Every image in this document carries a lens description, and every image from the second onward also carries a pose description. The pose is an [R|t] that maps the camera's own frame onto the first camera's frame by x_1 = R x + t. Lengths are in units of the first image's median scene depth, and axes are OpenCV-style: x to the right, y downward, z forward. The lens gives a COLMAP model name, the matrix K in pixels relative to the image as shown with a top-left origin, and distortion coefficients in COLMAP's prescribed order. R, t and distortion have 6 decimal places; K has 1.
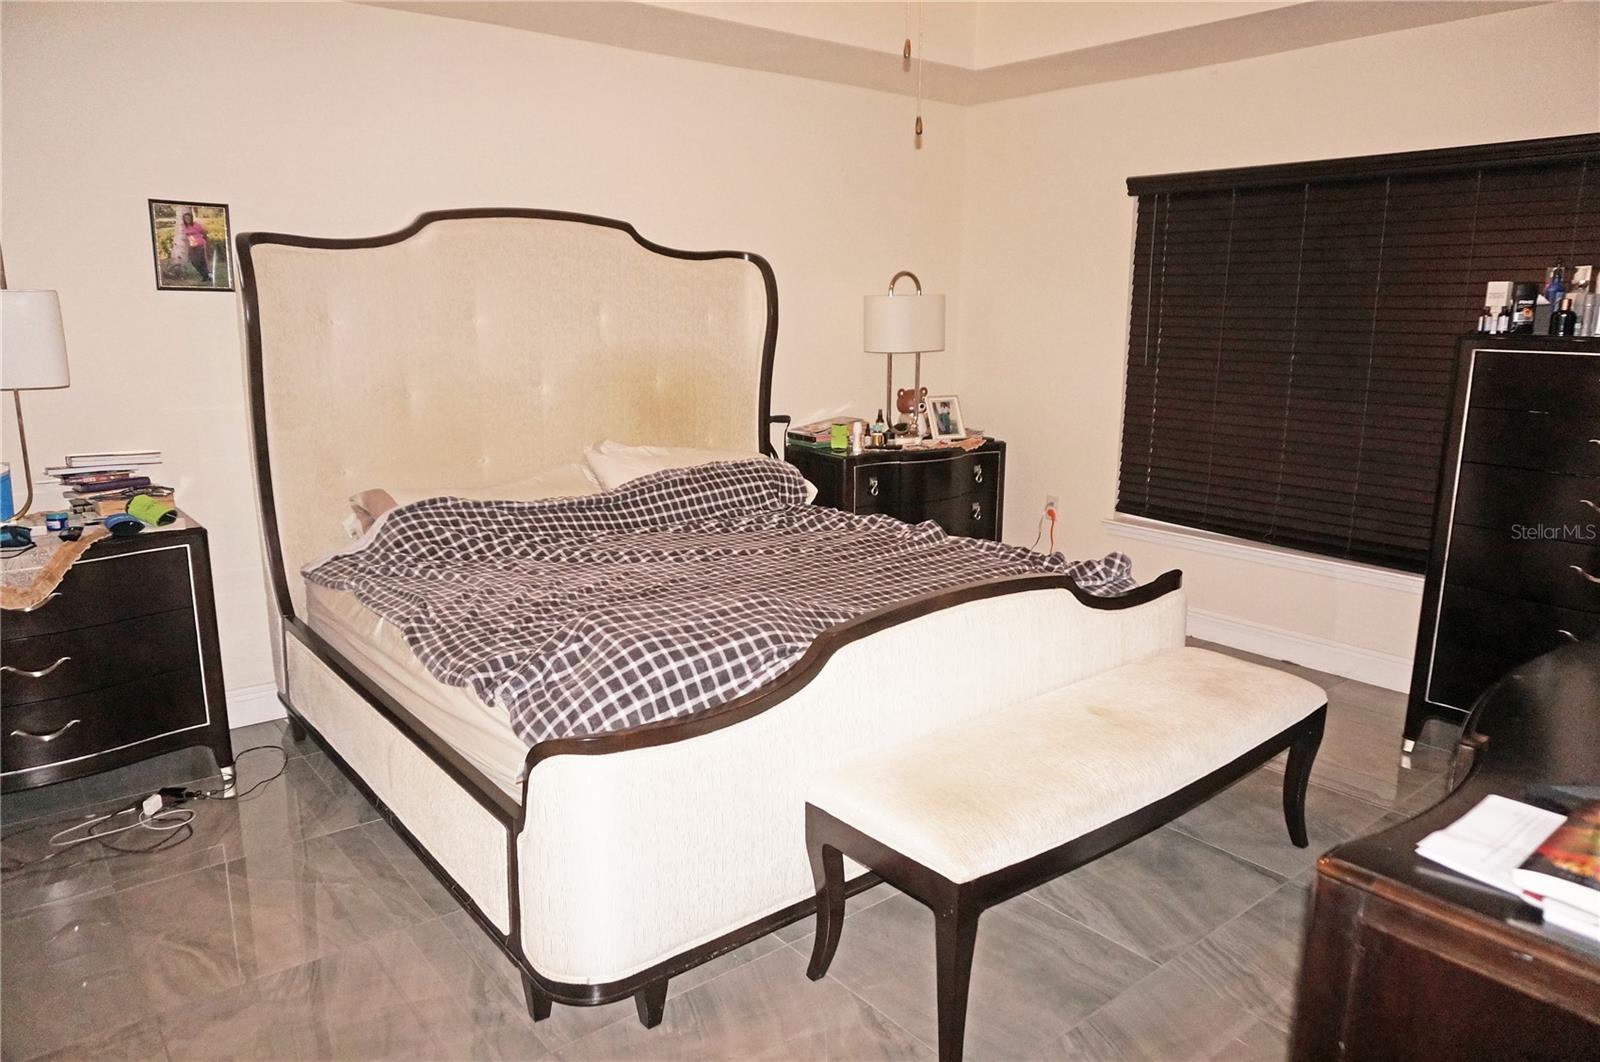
lens RADIAL K [[1060.6, 0, 794.3], [0, 1060.6, 530.9], [0, 0, 1]] dist [-0.054303, 0.036207]
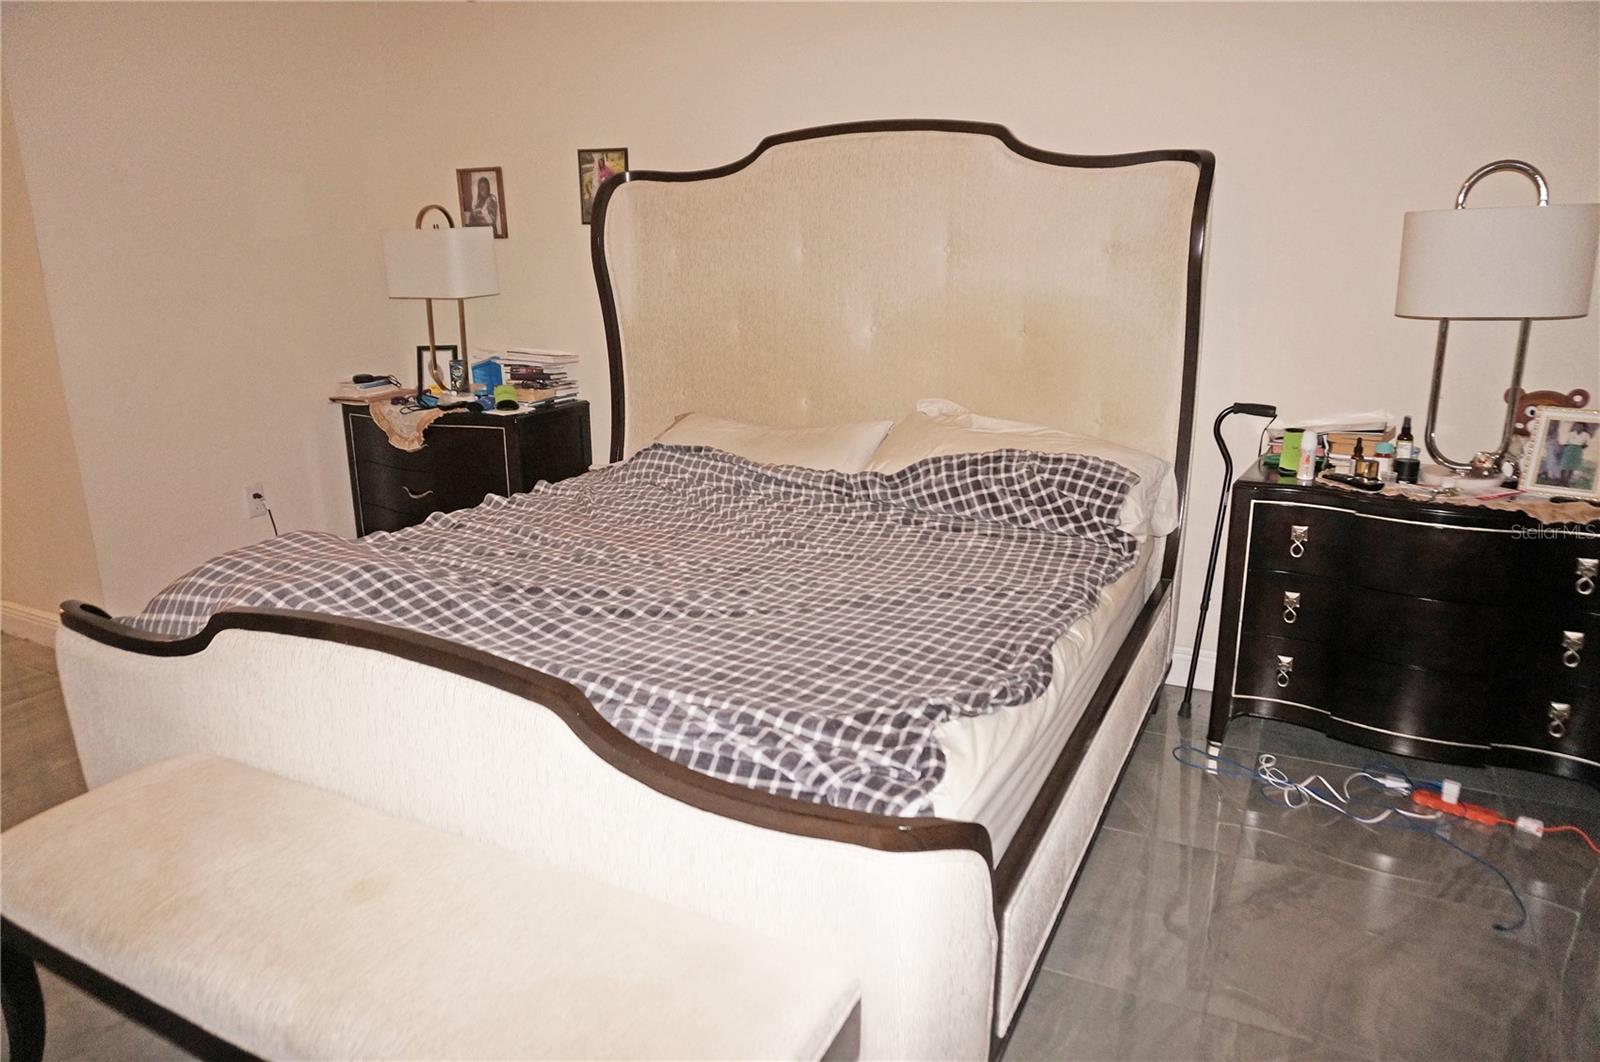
lens RADIAL K [[1060.6, 0, 794.3], [0, 1060.6, 530.9], [0, 0, 1]] dist [-0.054303, 0.036207]
pose [[0.415310, 0.234305, -0.878987, 0.511572], [-0.179124, 0.968406, 0.173506, -0.107025], [0.891870, 0.085389, 0.444159, 0.531904]]
